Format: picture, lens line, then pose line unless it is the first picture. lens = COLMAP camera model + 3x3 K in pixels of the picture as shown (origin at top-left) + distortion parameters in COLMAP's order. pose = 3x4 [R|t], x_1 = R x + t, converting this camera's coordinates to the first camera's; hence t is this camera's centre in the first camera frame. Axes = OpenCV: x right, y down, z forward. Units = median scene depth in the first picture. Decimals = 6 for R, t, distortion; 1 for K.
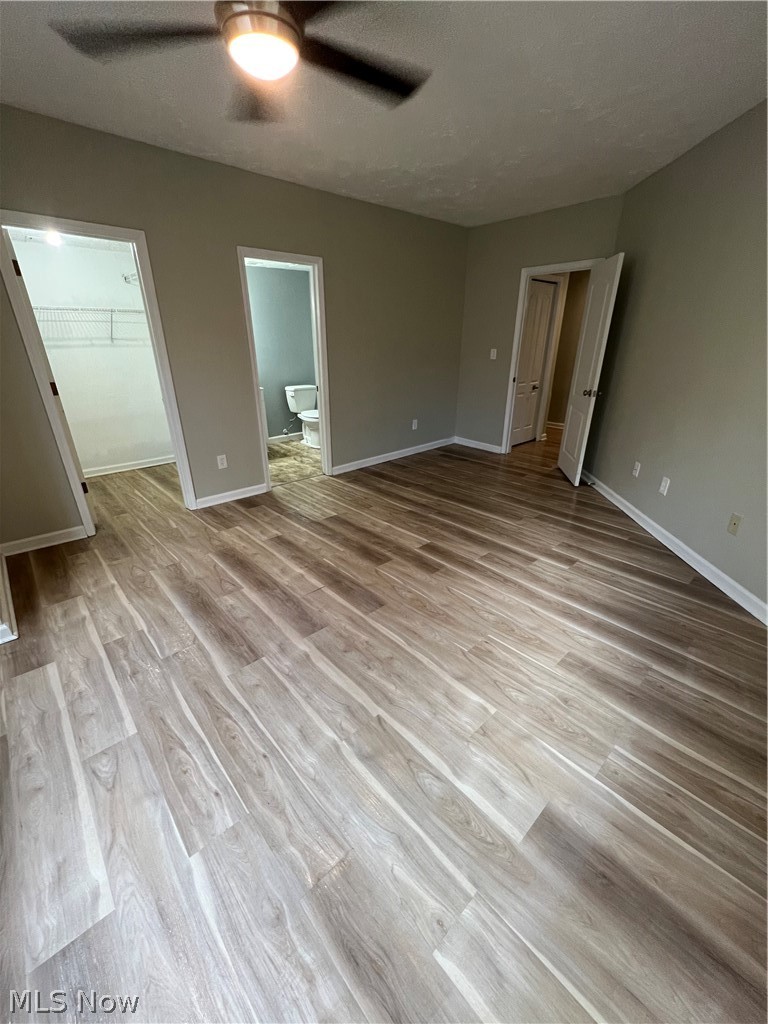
lens RADIAL K [[411.1, 0, 382.2], [0, 411.1, 512.7], [0, 0, 1]] dist [-0.001353, 0.000314]
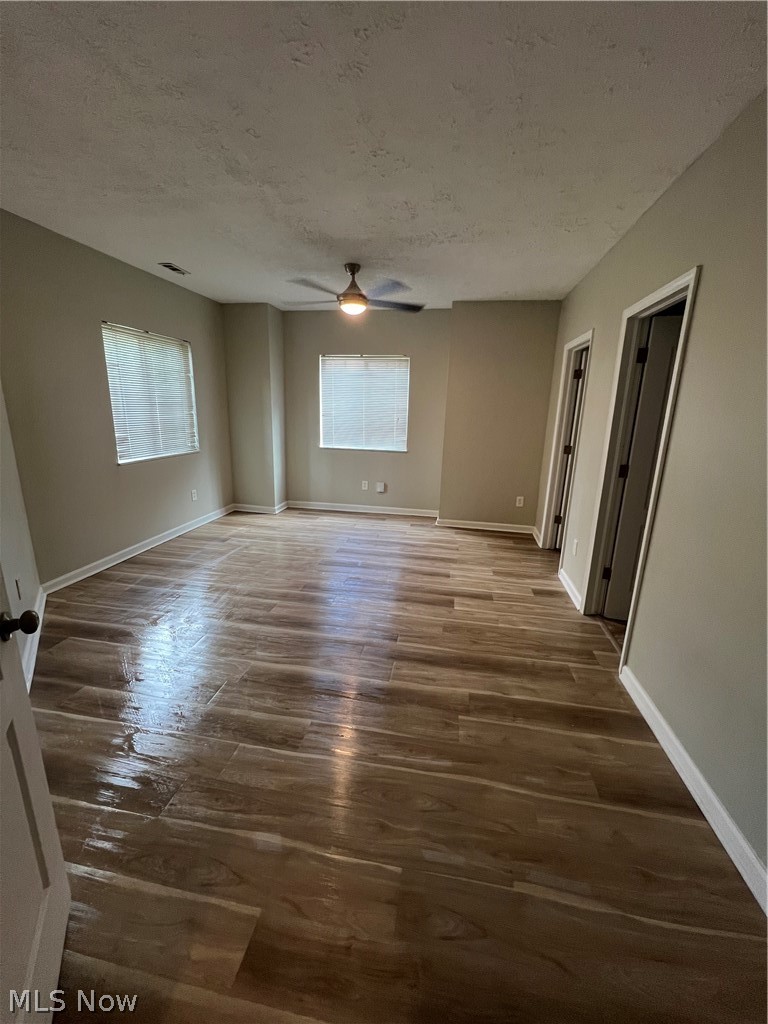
lens RADIAL K [[411.1, 0, 382.2], [0, 411.1, 512.7], [0, 0, 1]] dist [-0.001353, 0.000314]
pose [[-0.784296, 0.134795, -0.605566, 0.681325], [-0.269893, 0.804766, 0.528686, -0.774538], [0.558603, 0.578085, -0.594795, 1.763122]]
